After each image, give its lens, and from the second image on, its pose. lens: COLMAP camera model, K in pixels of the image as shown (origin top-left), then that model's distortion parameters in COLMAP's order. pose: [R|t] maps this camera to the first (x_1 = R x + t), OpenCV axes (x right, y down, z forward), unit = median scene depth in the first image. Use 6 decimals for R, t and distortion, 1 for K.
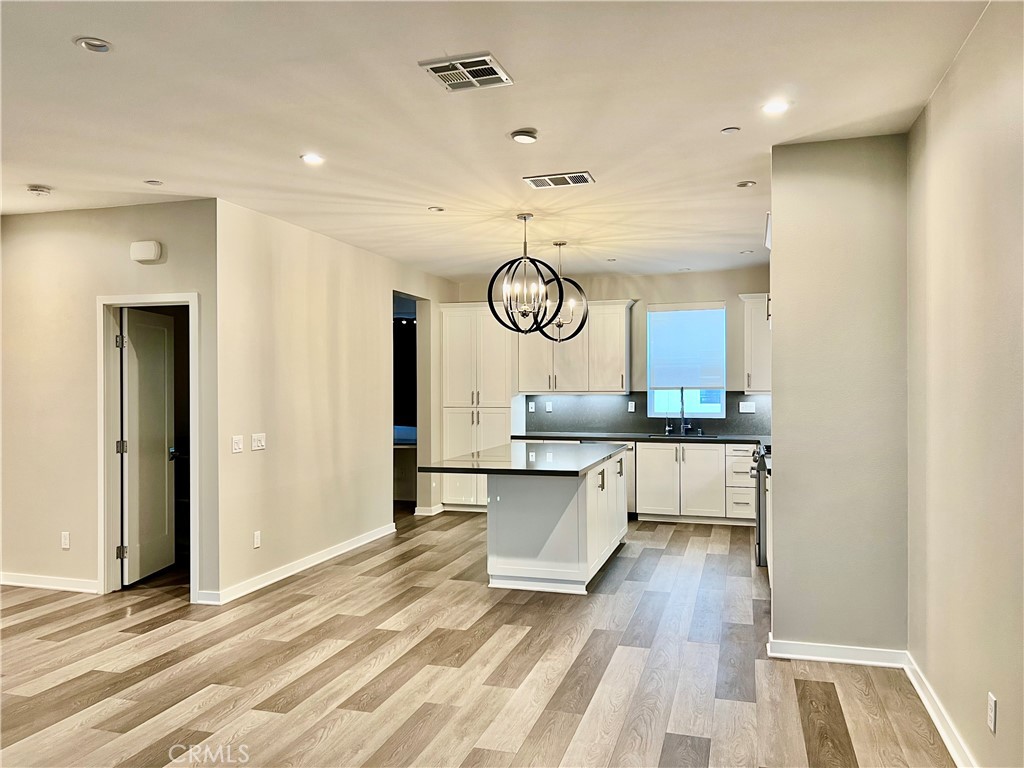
lens RADIAL K [[766.2, 0, 512.0], [0, 766.2, 384.0], [0, 0, 1]] dist [0.044797, -0.055116]
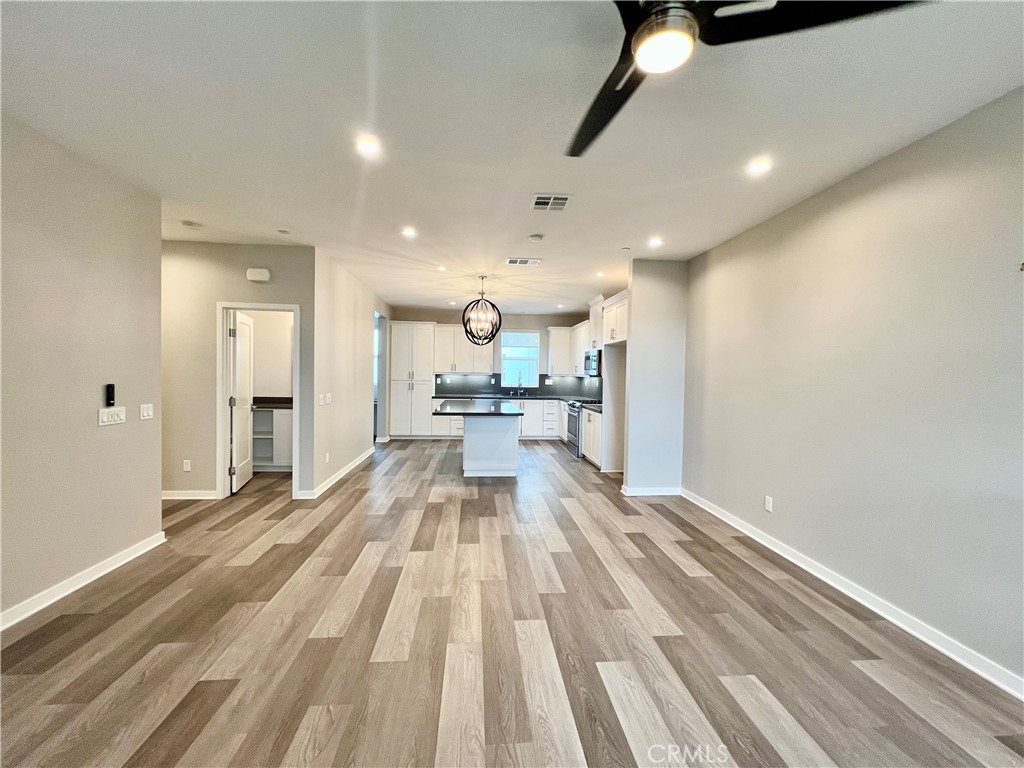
lens RADIAL K [[408.4, 0, 509.7], [0, 408.4, 380.4], [0, 0, 1]] dist [0.000267, -0.000072]
pose [[0.927466, 0.013185, 0.373675, -0.304227], [-0.021885, 0.999579, 0.019050, 0.011191], [-0.373266, -0.025846, 0.927364, 0.051962]]
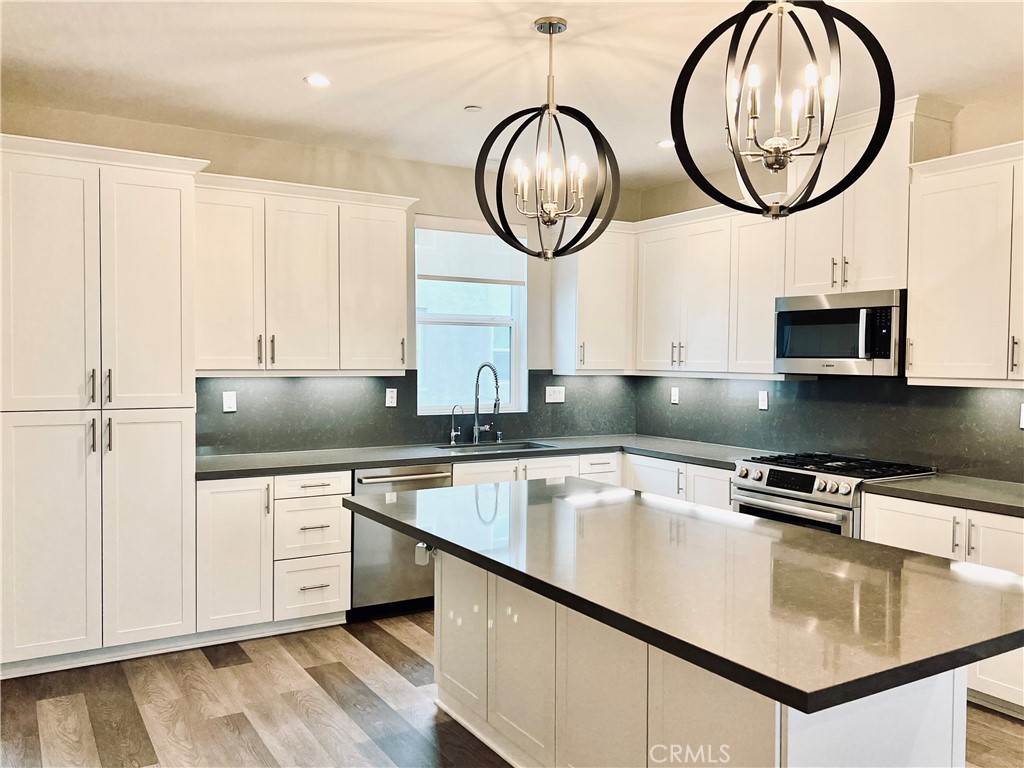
lens RADIAL K [[832.5, 0, 512.0], [0, 832.5, 384.0], [0, 0, 1]] dist [0.034306, -0.000749]
pose [[0.661085, -0.013890, 0.750183, -0.378715], [-0.010519, 0.999559, 0.027777, 0.003974], [-0.750238, -0.026254, 0.660647, 0.870641]]
